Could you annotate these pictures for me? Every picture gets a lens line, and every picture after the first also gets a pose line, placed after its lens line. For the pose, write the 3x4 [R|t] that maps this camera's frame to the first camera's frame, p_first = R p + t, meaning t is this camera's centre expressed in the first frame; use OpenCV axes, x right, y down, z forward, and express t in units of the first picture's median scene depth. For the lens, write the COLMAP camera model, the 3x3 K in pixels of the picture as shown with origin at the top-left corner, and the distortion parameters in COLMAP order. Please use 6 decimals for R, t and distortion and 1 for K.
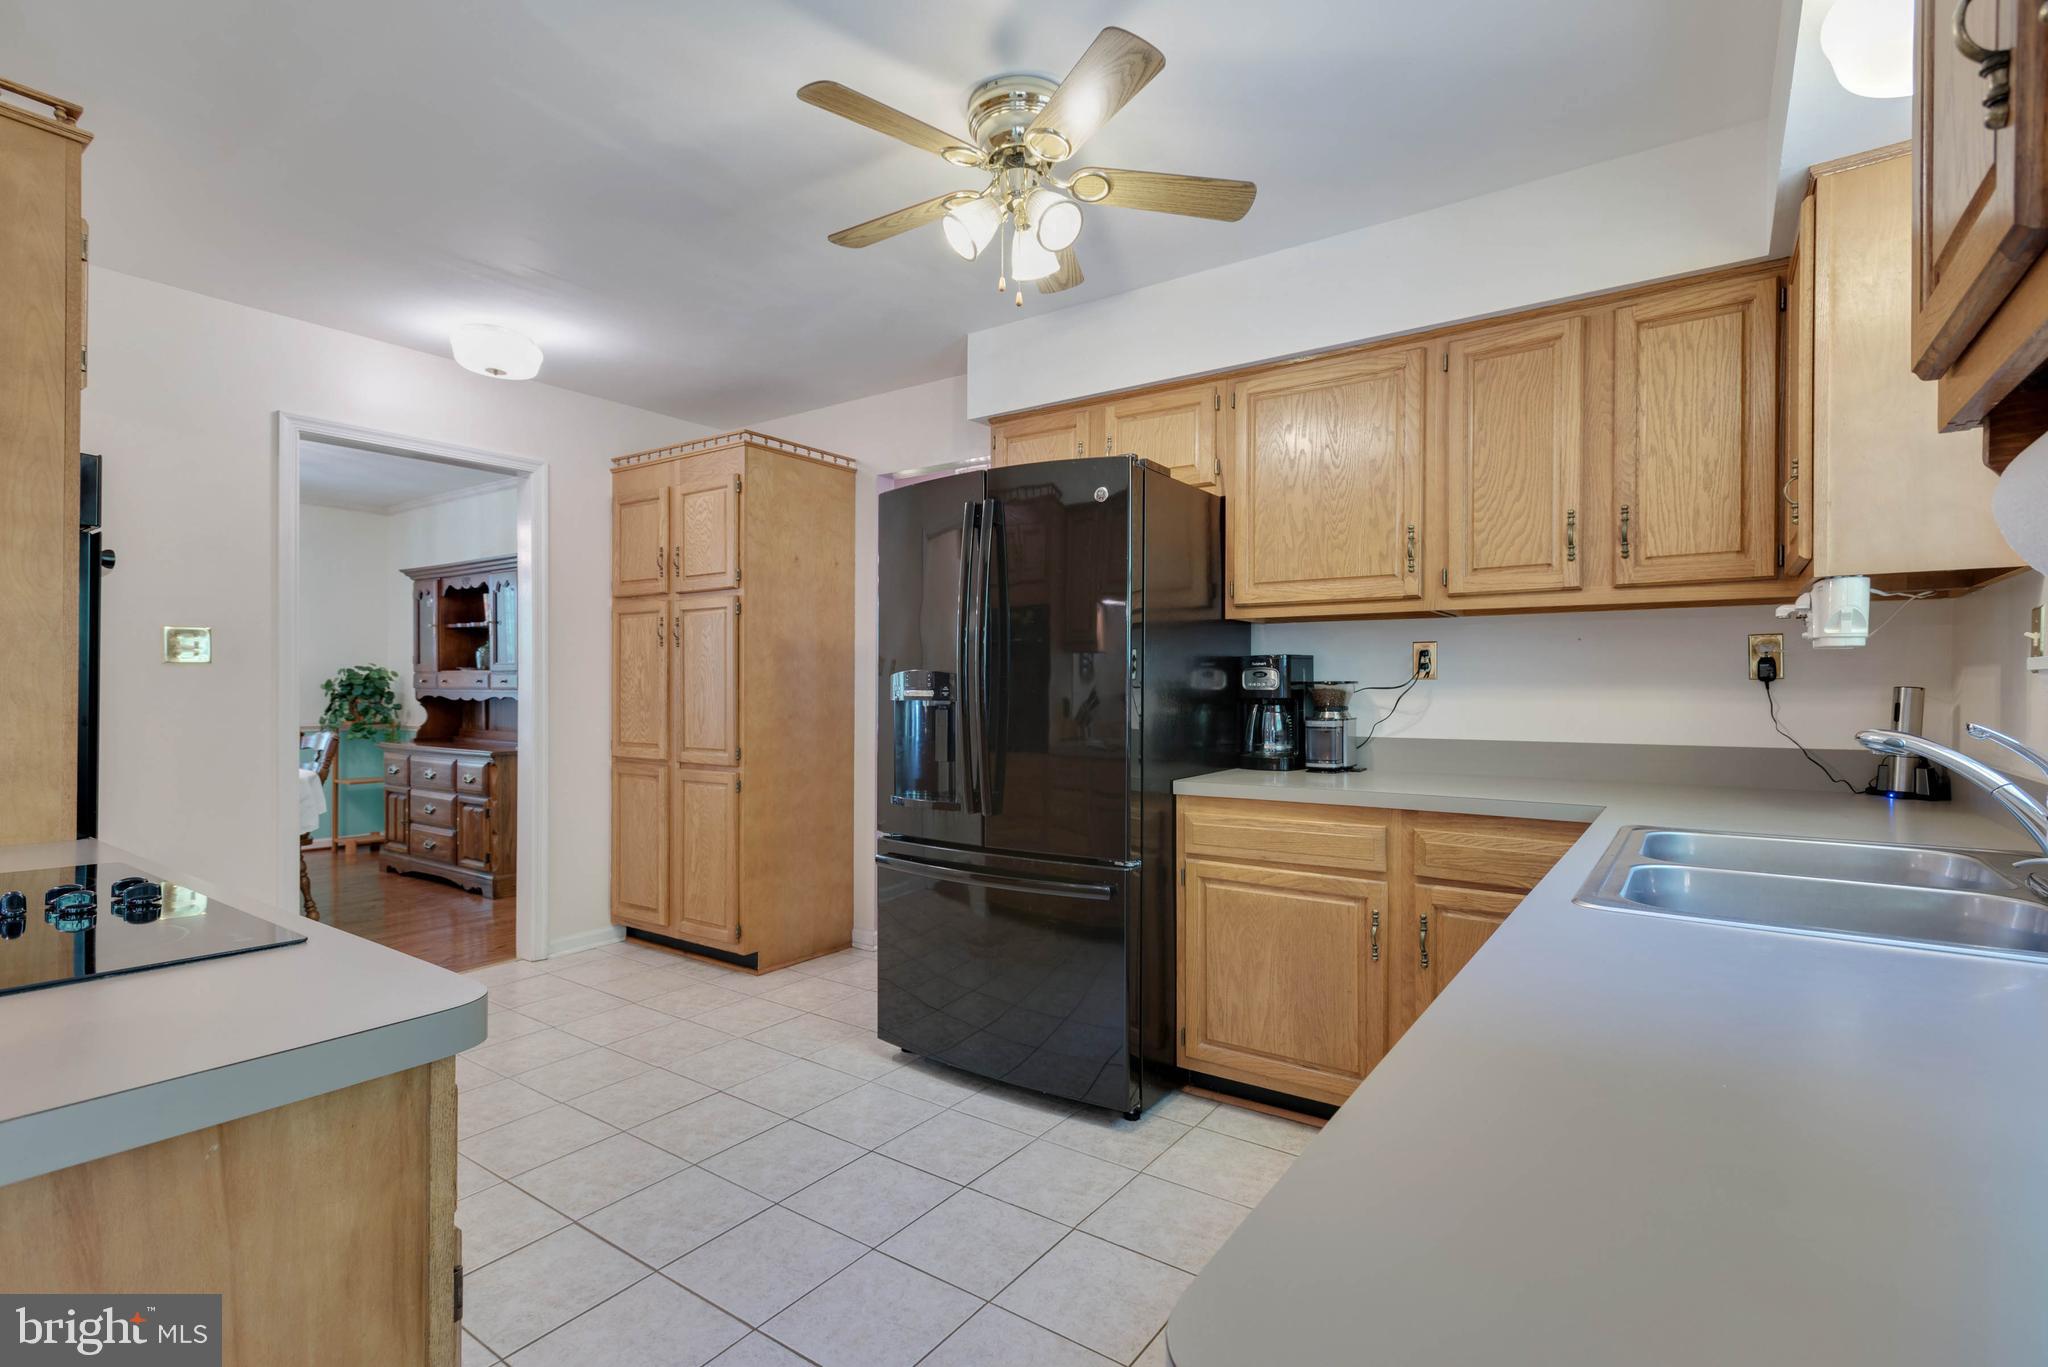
lens RADIAL K [[968.3, 0, 1019.6], [0, 968.3, 687.0], [0, 0, 1]] dist [0.010996, -0.001456]
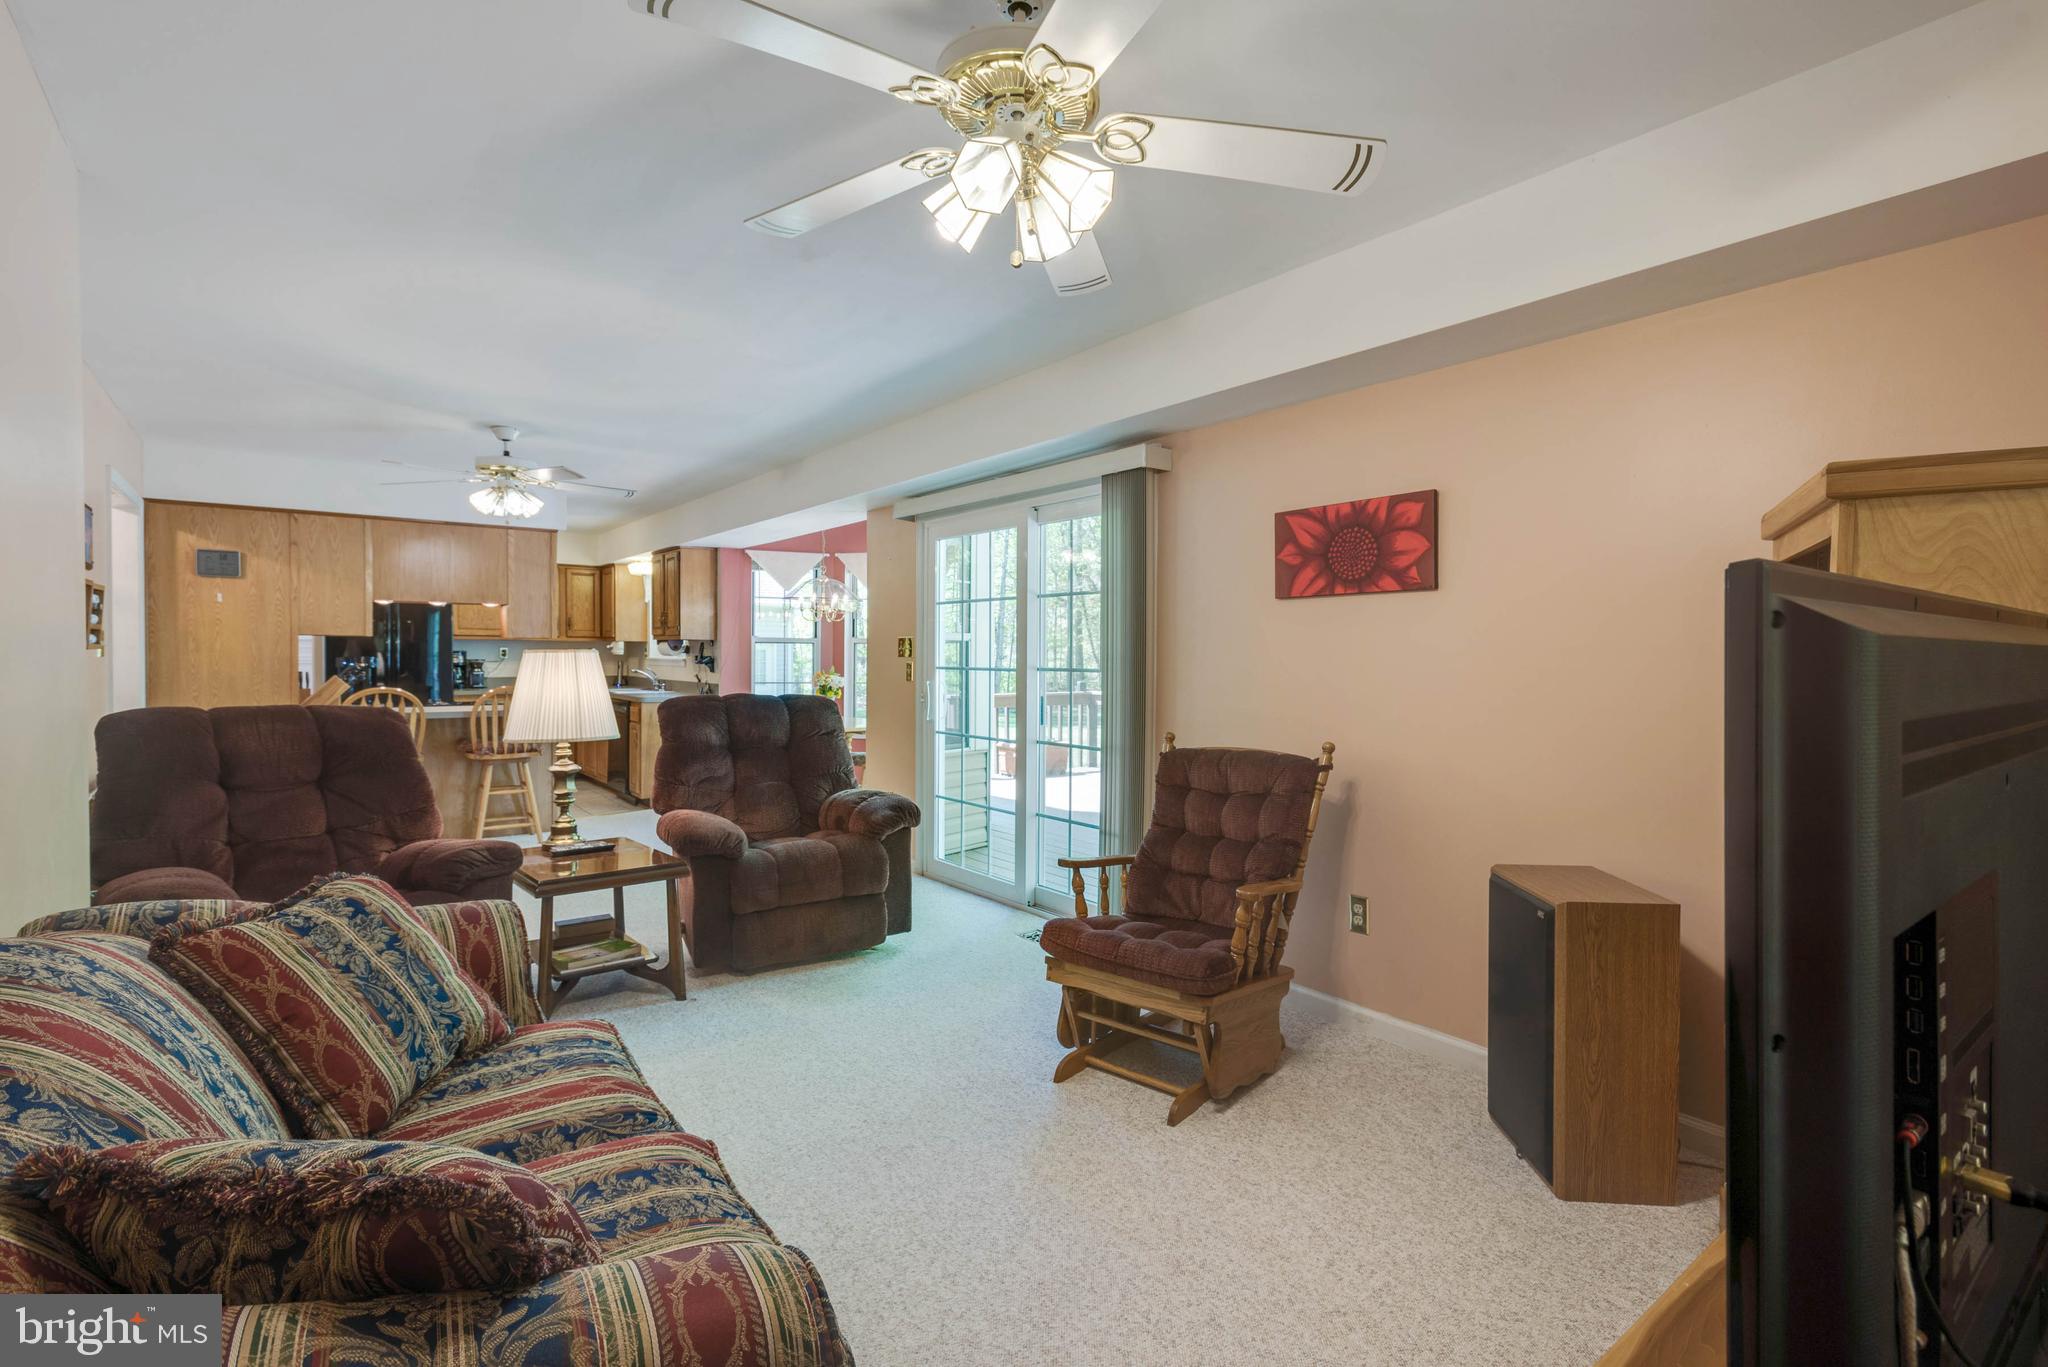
lens RADIAL K [[968.3, 0, 1032.3], [0, 968.3, 671.0], [0, 0, 1]] dist [0.010996, -0.001456]
pose [[0.295532, -0.016342, 0.955193, -2.186101], [-0.004972, 0.999814, 0.018643, -0.036548], [-0.955320, -0.010259, 0.295395, -1.669649]]
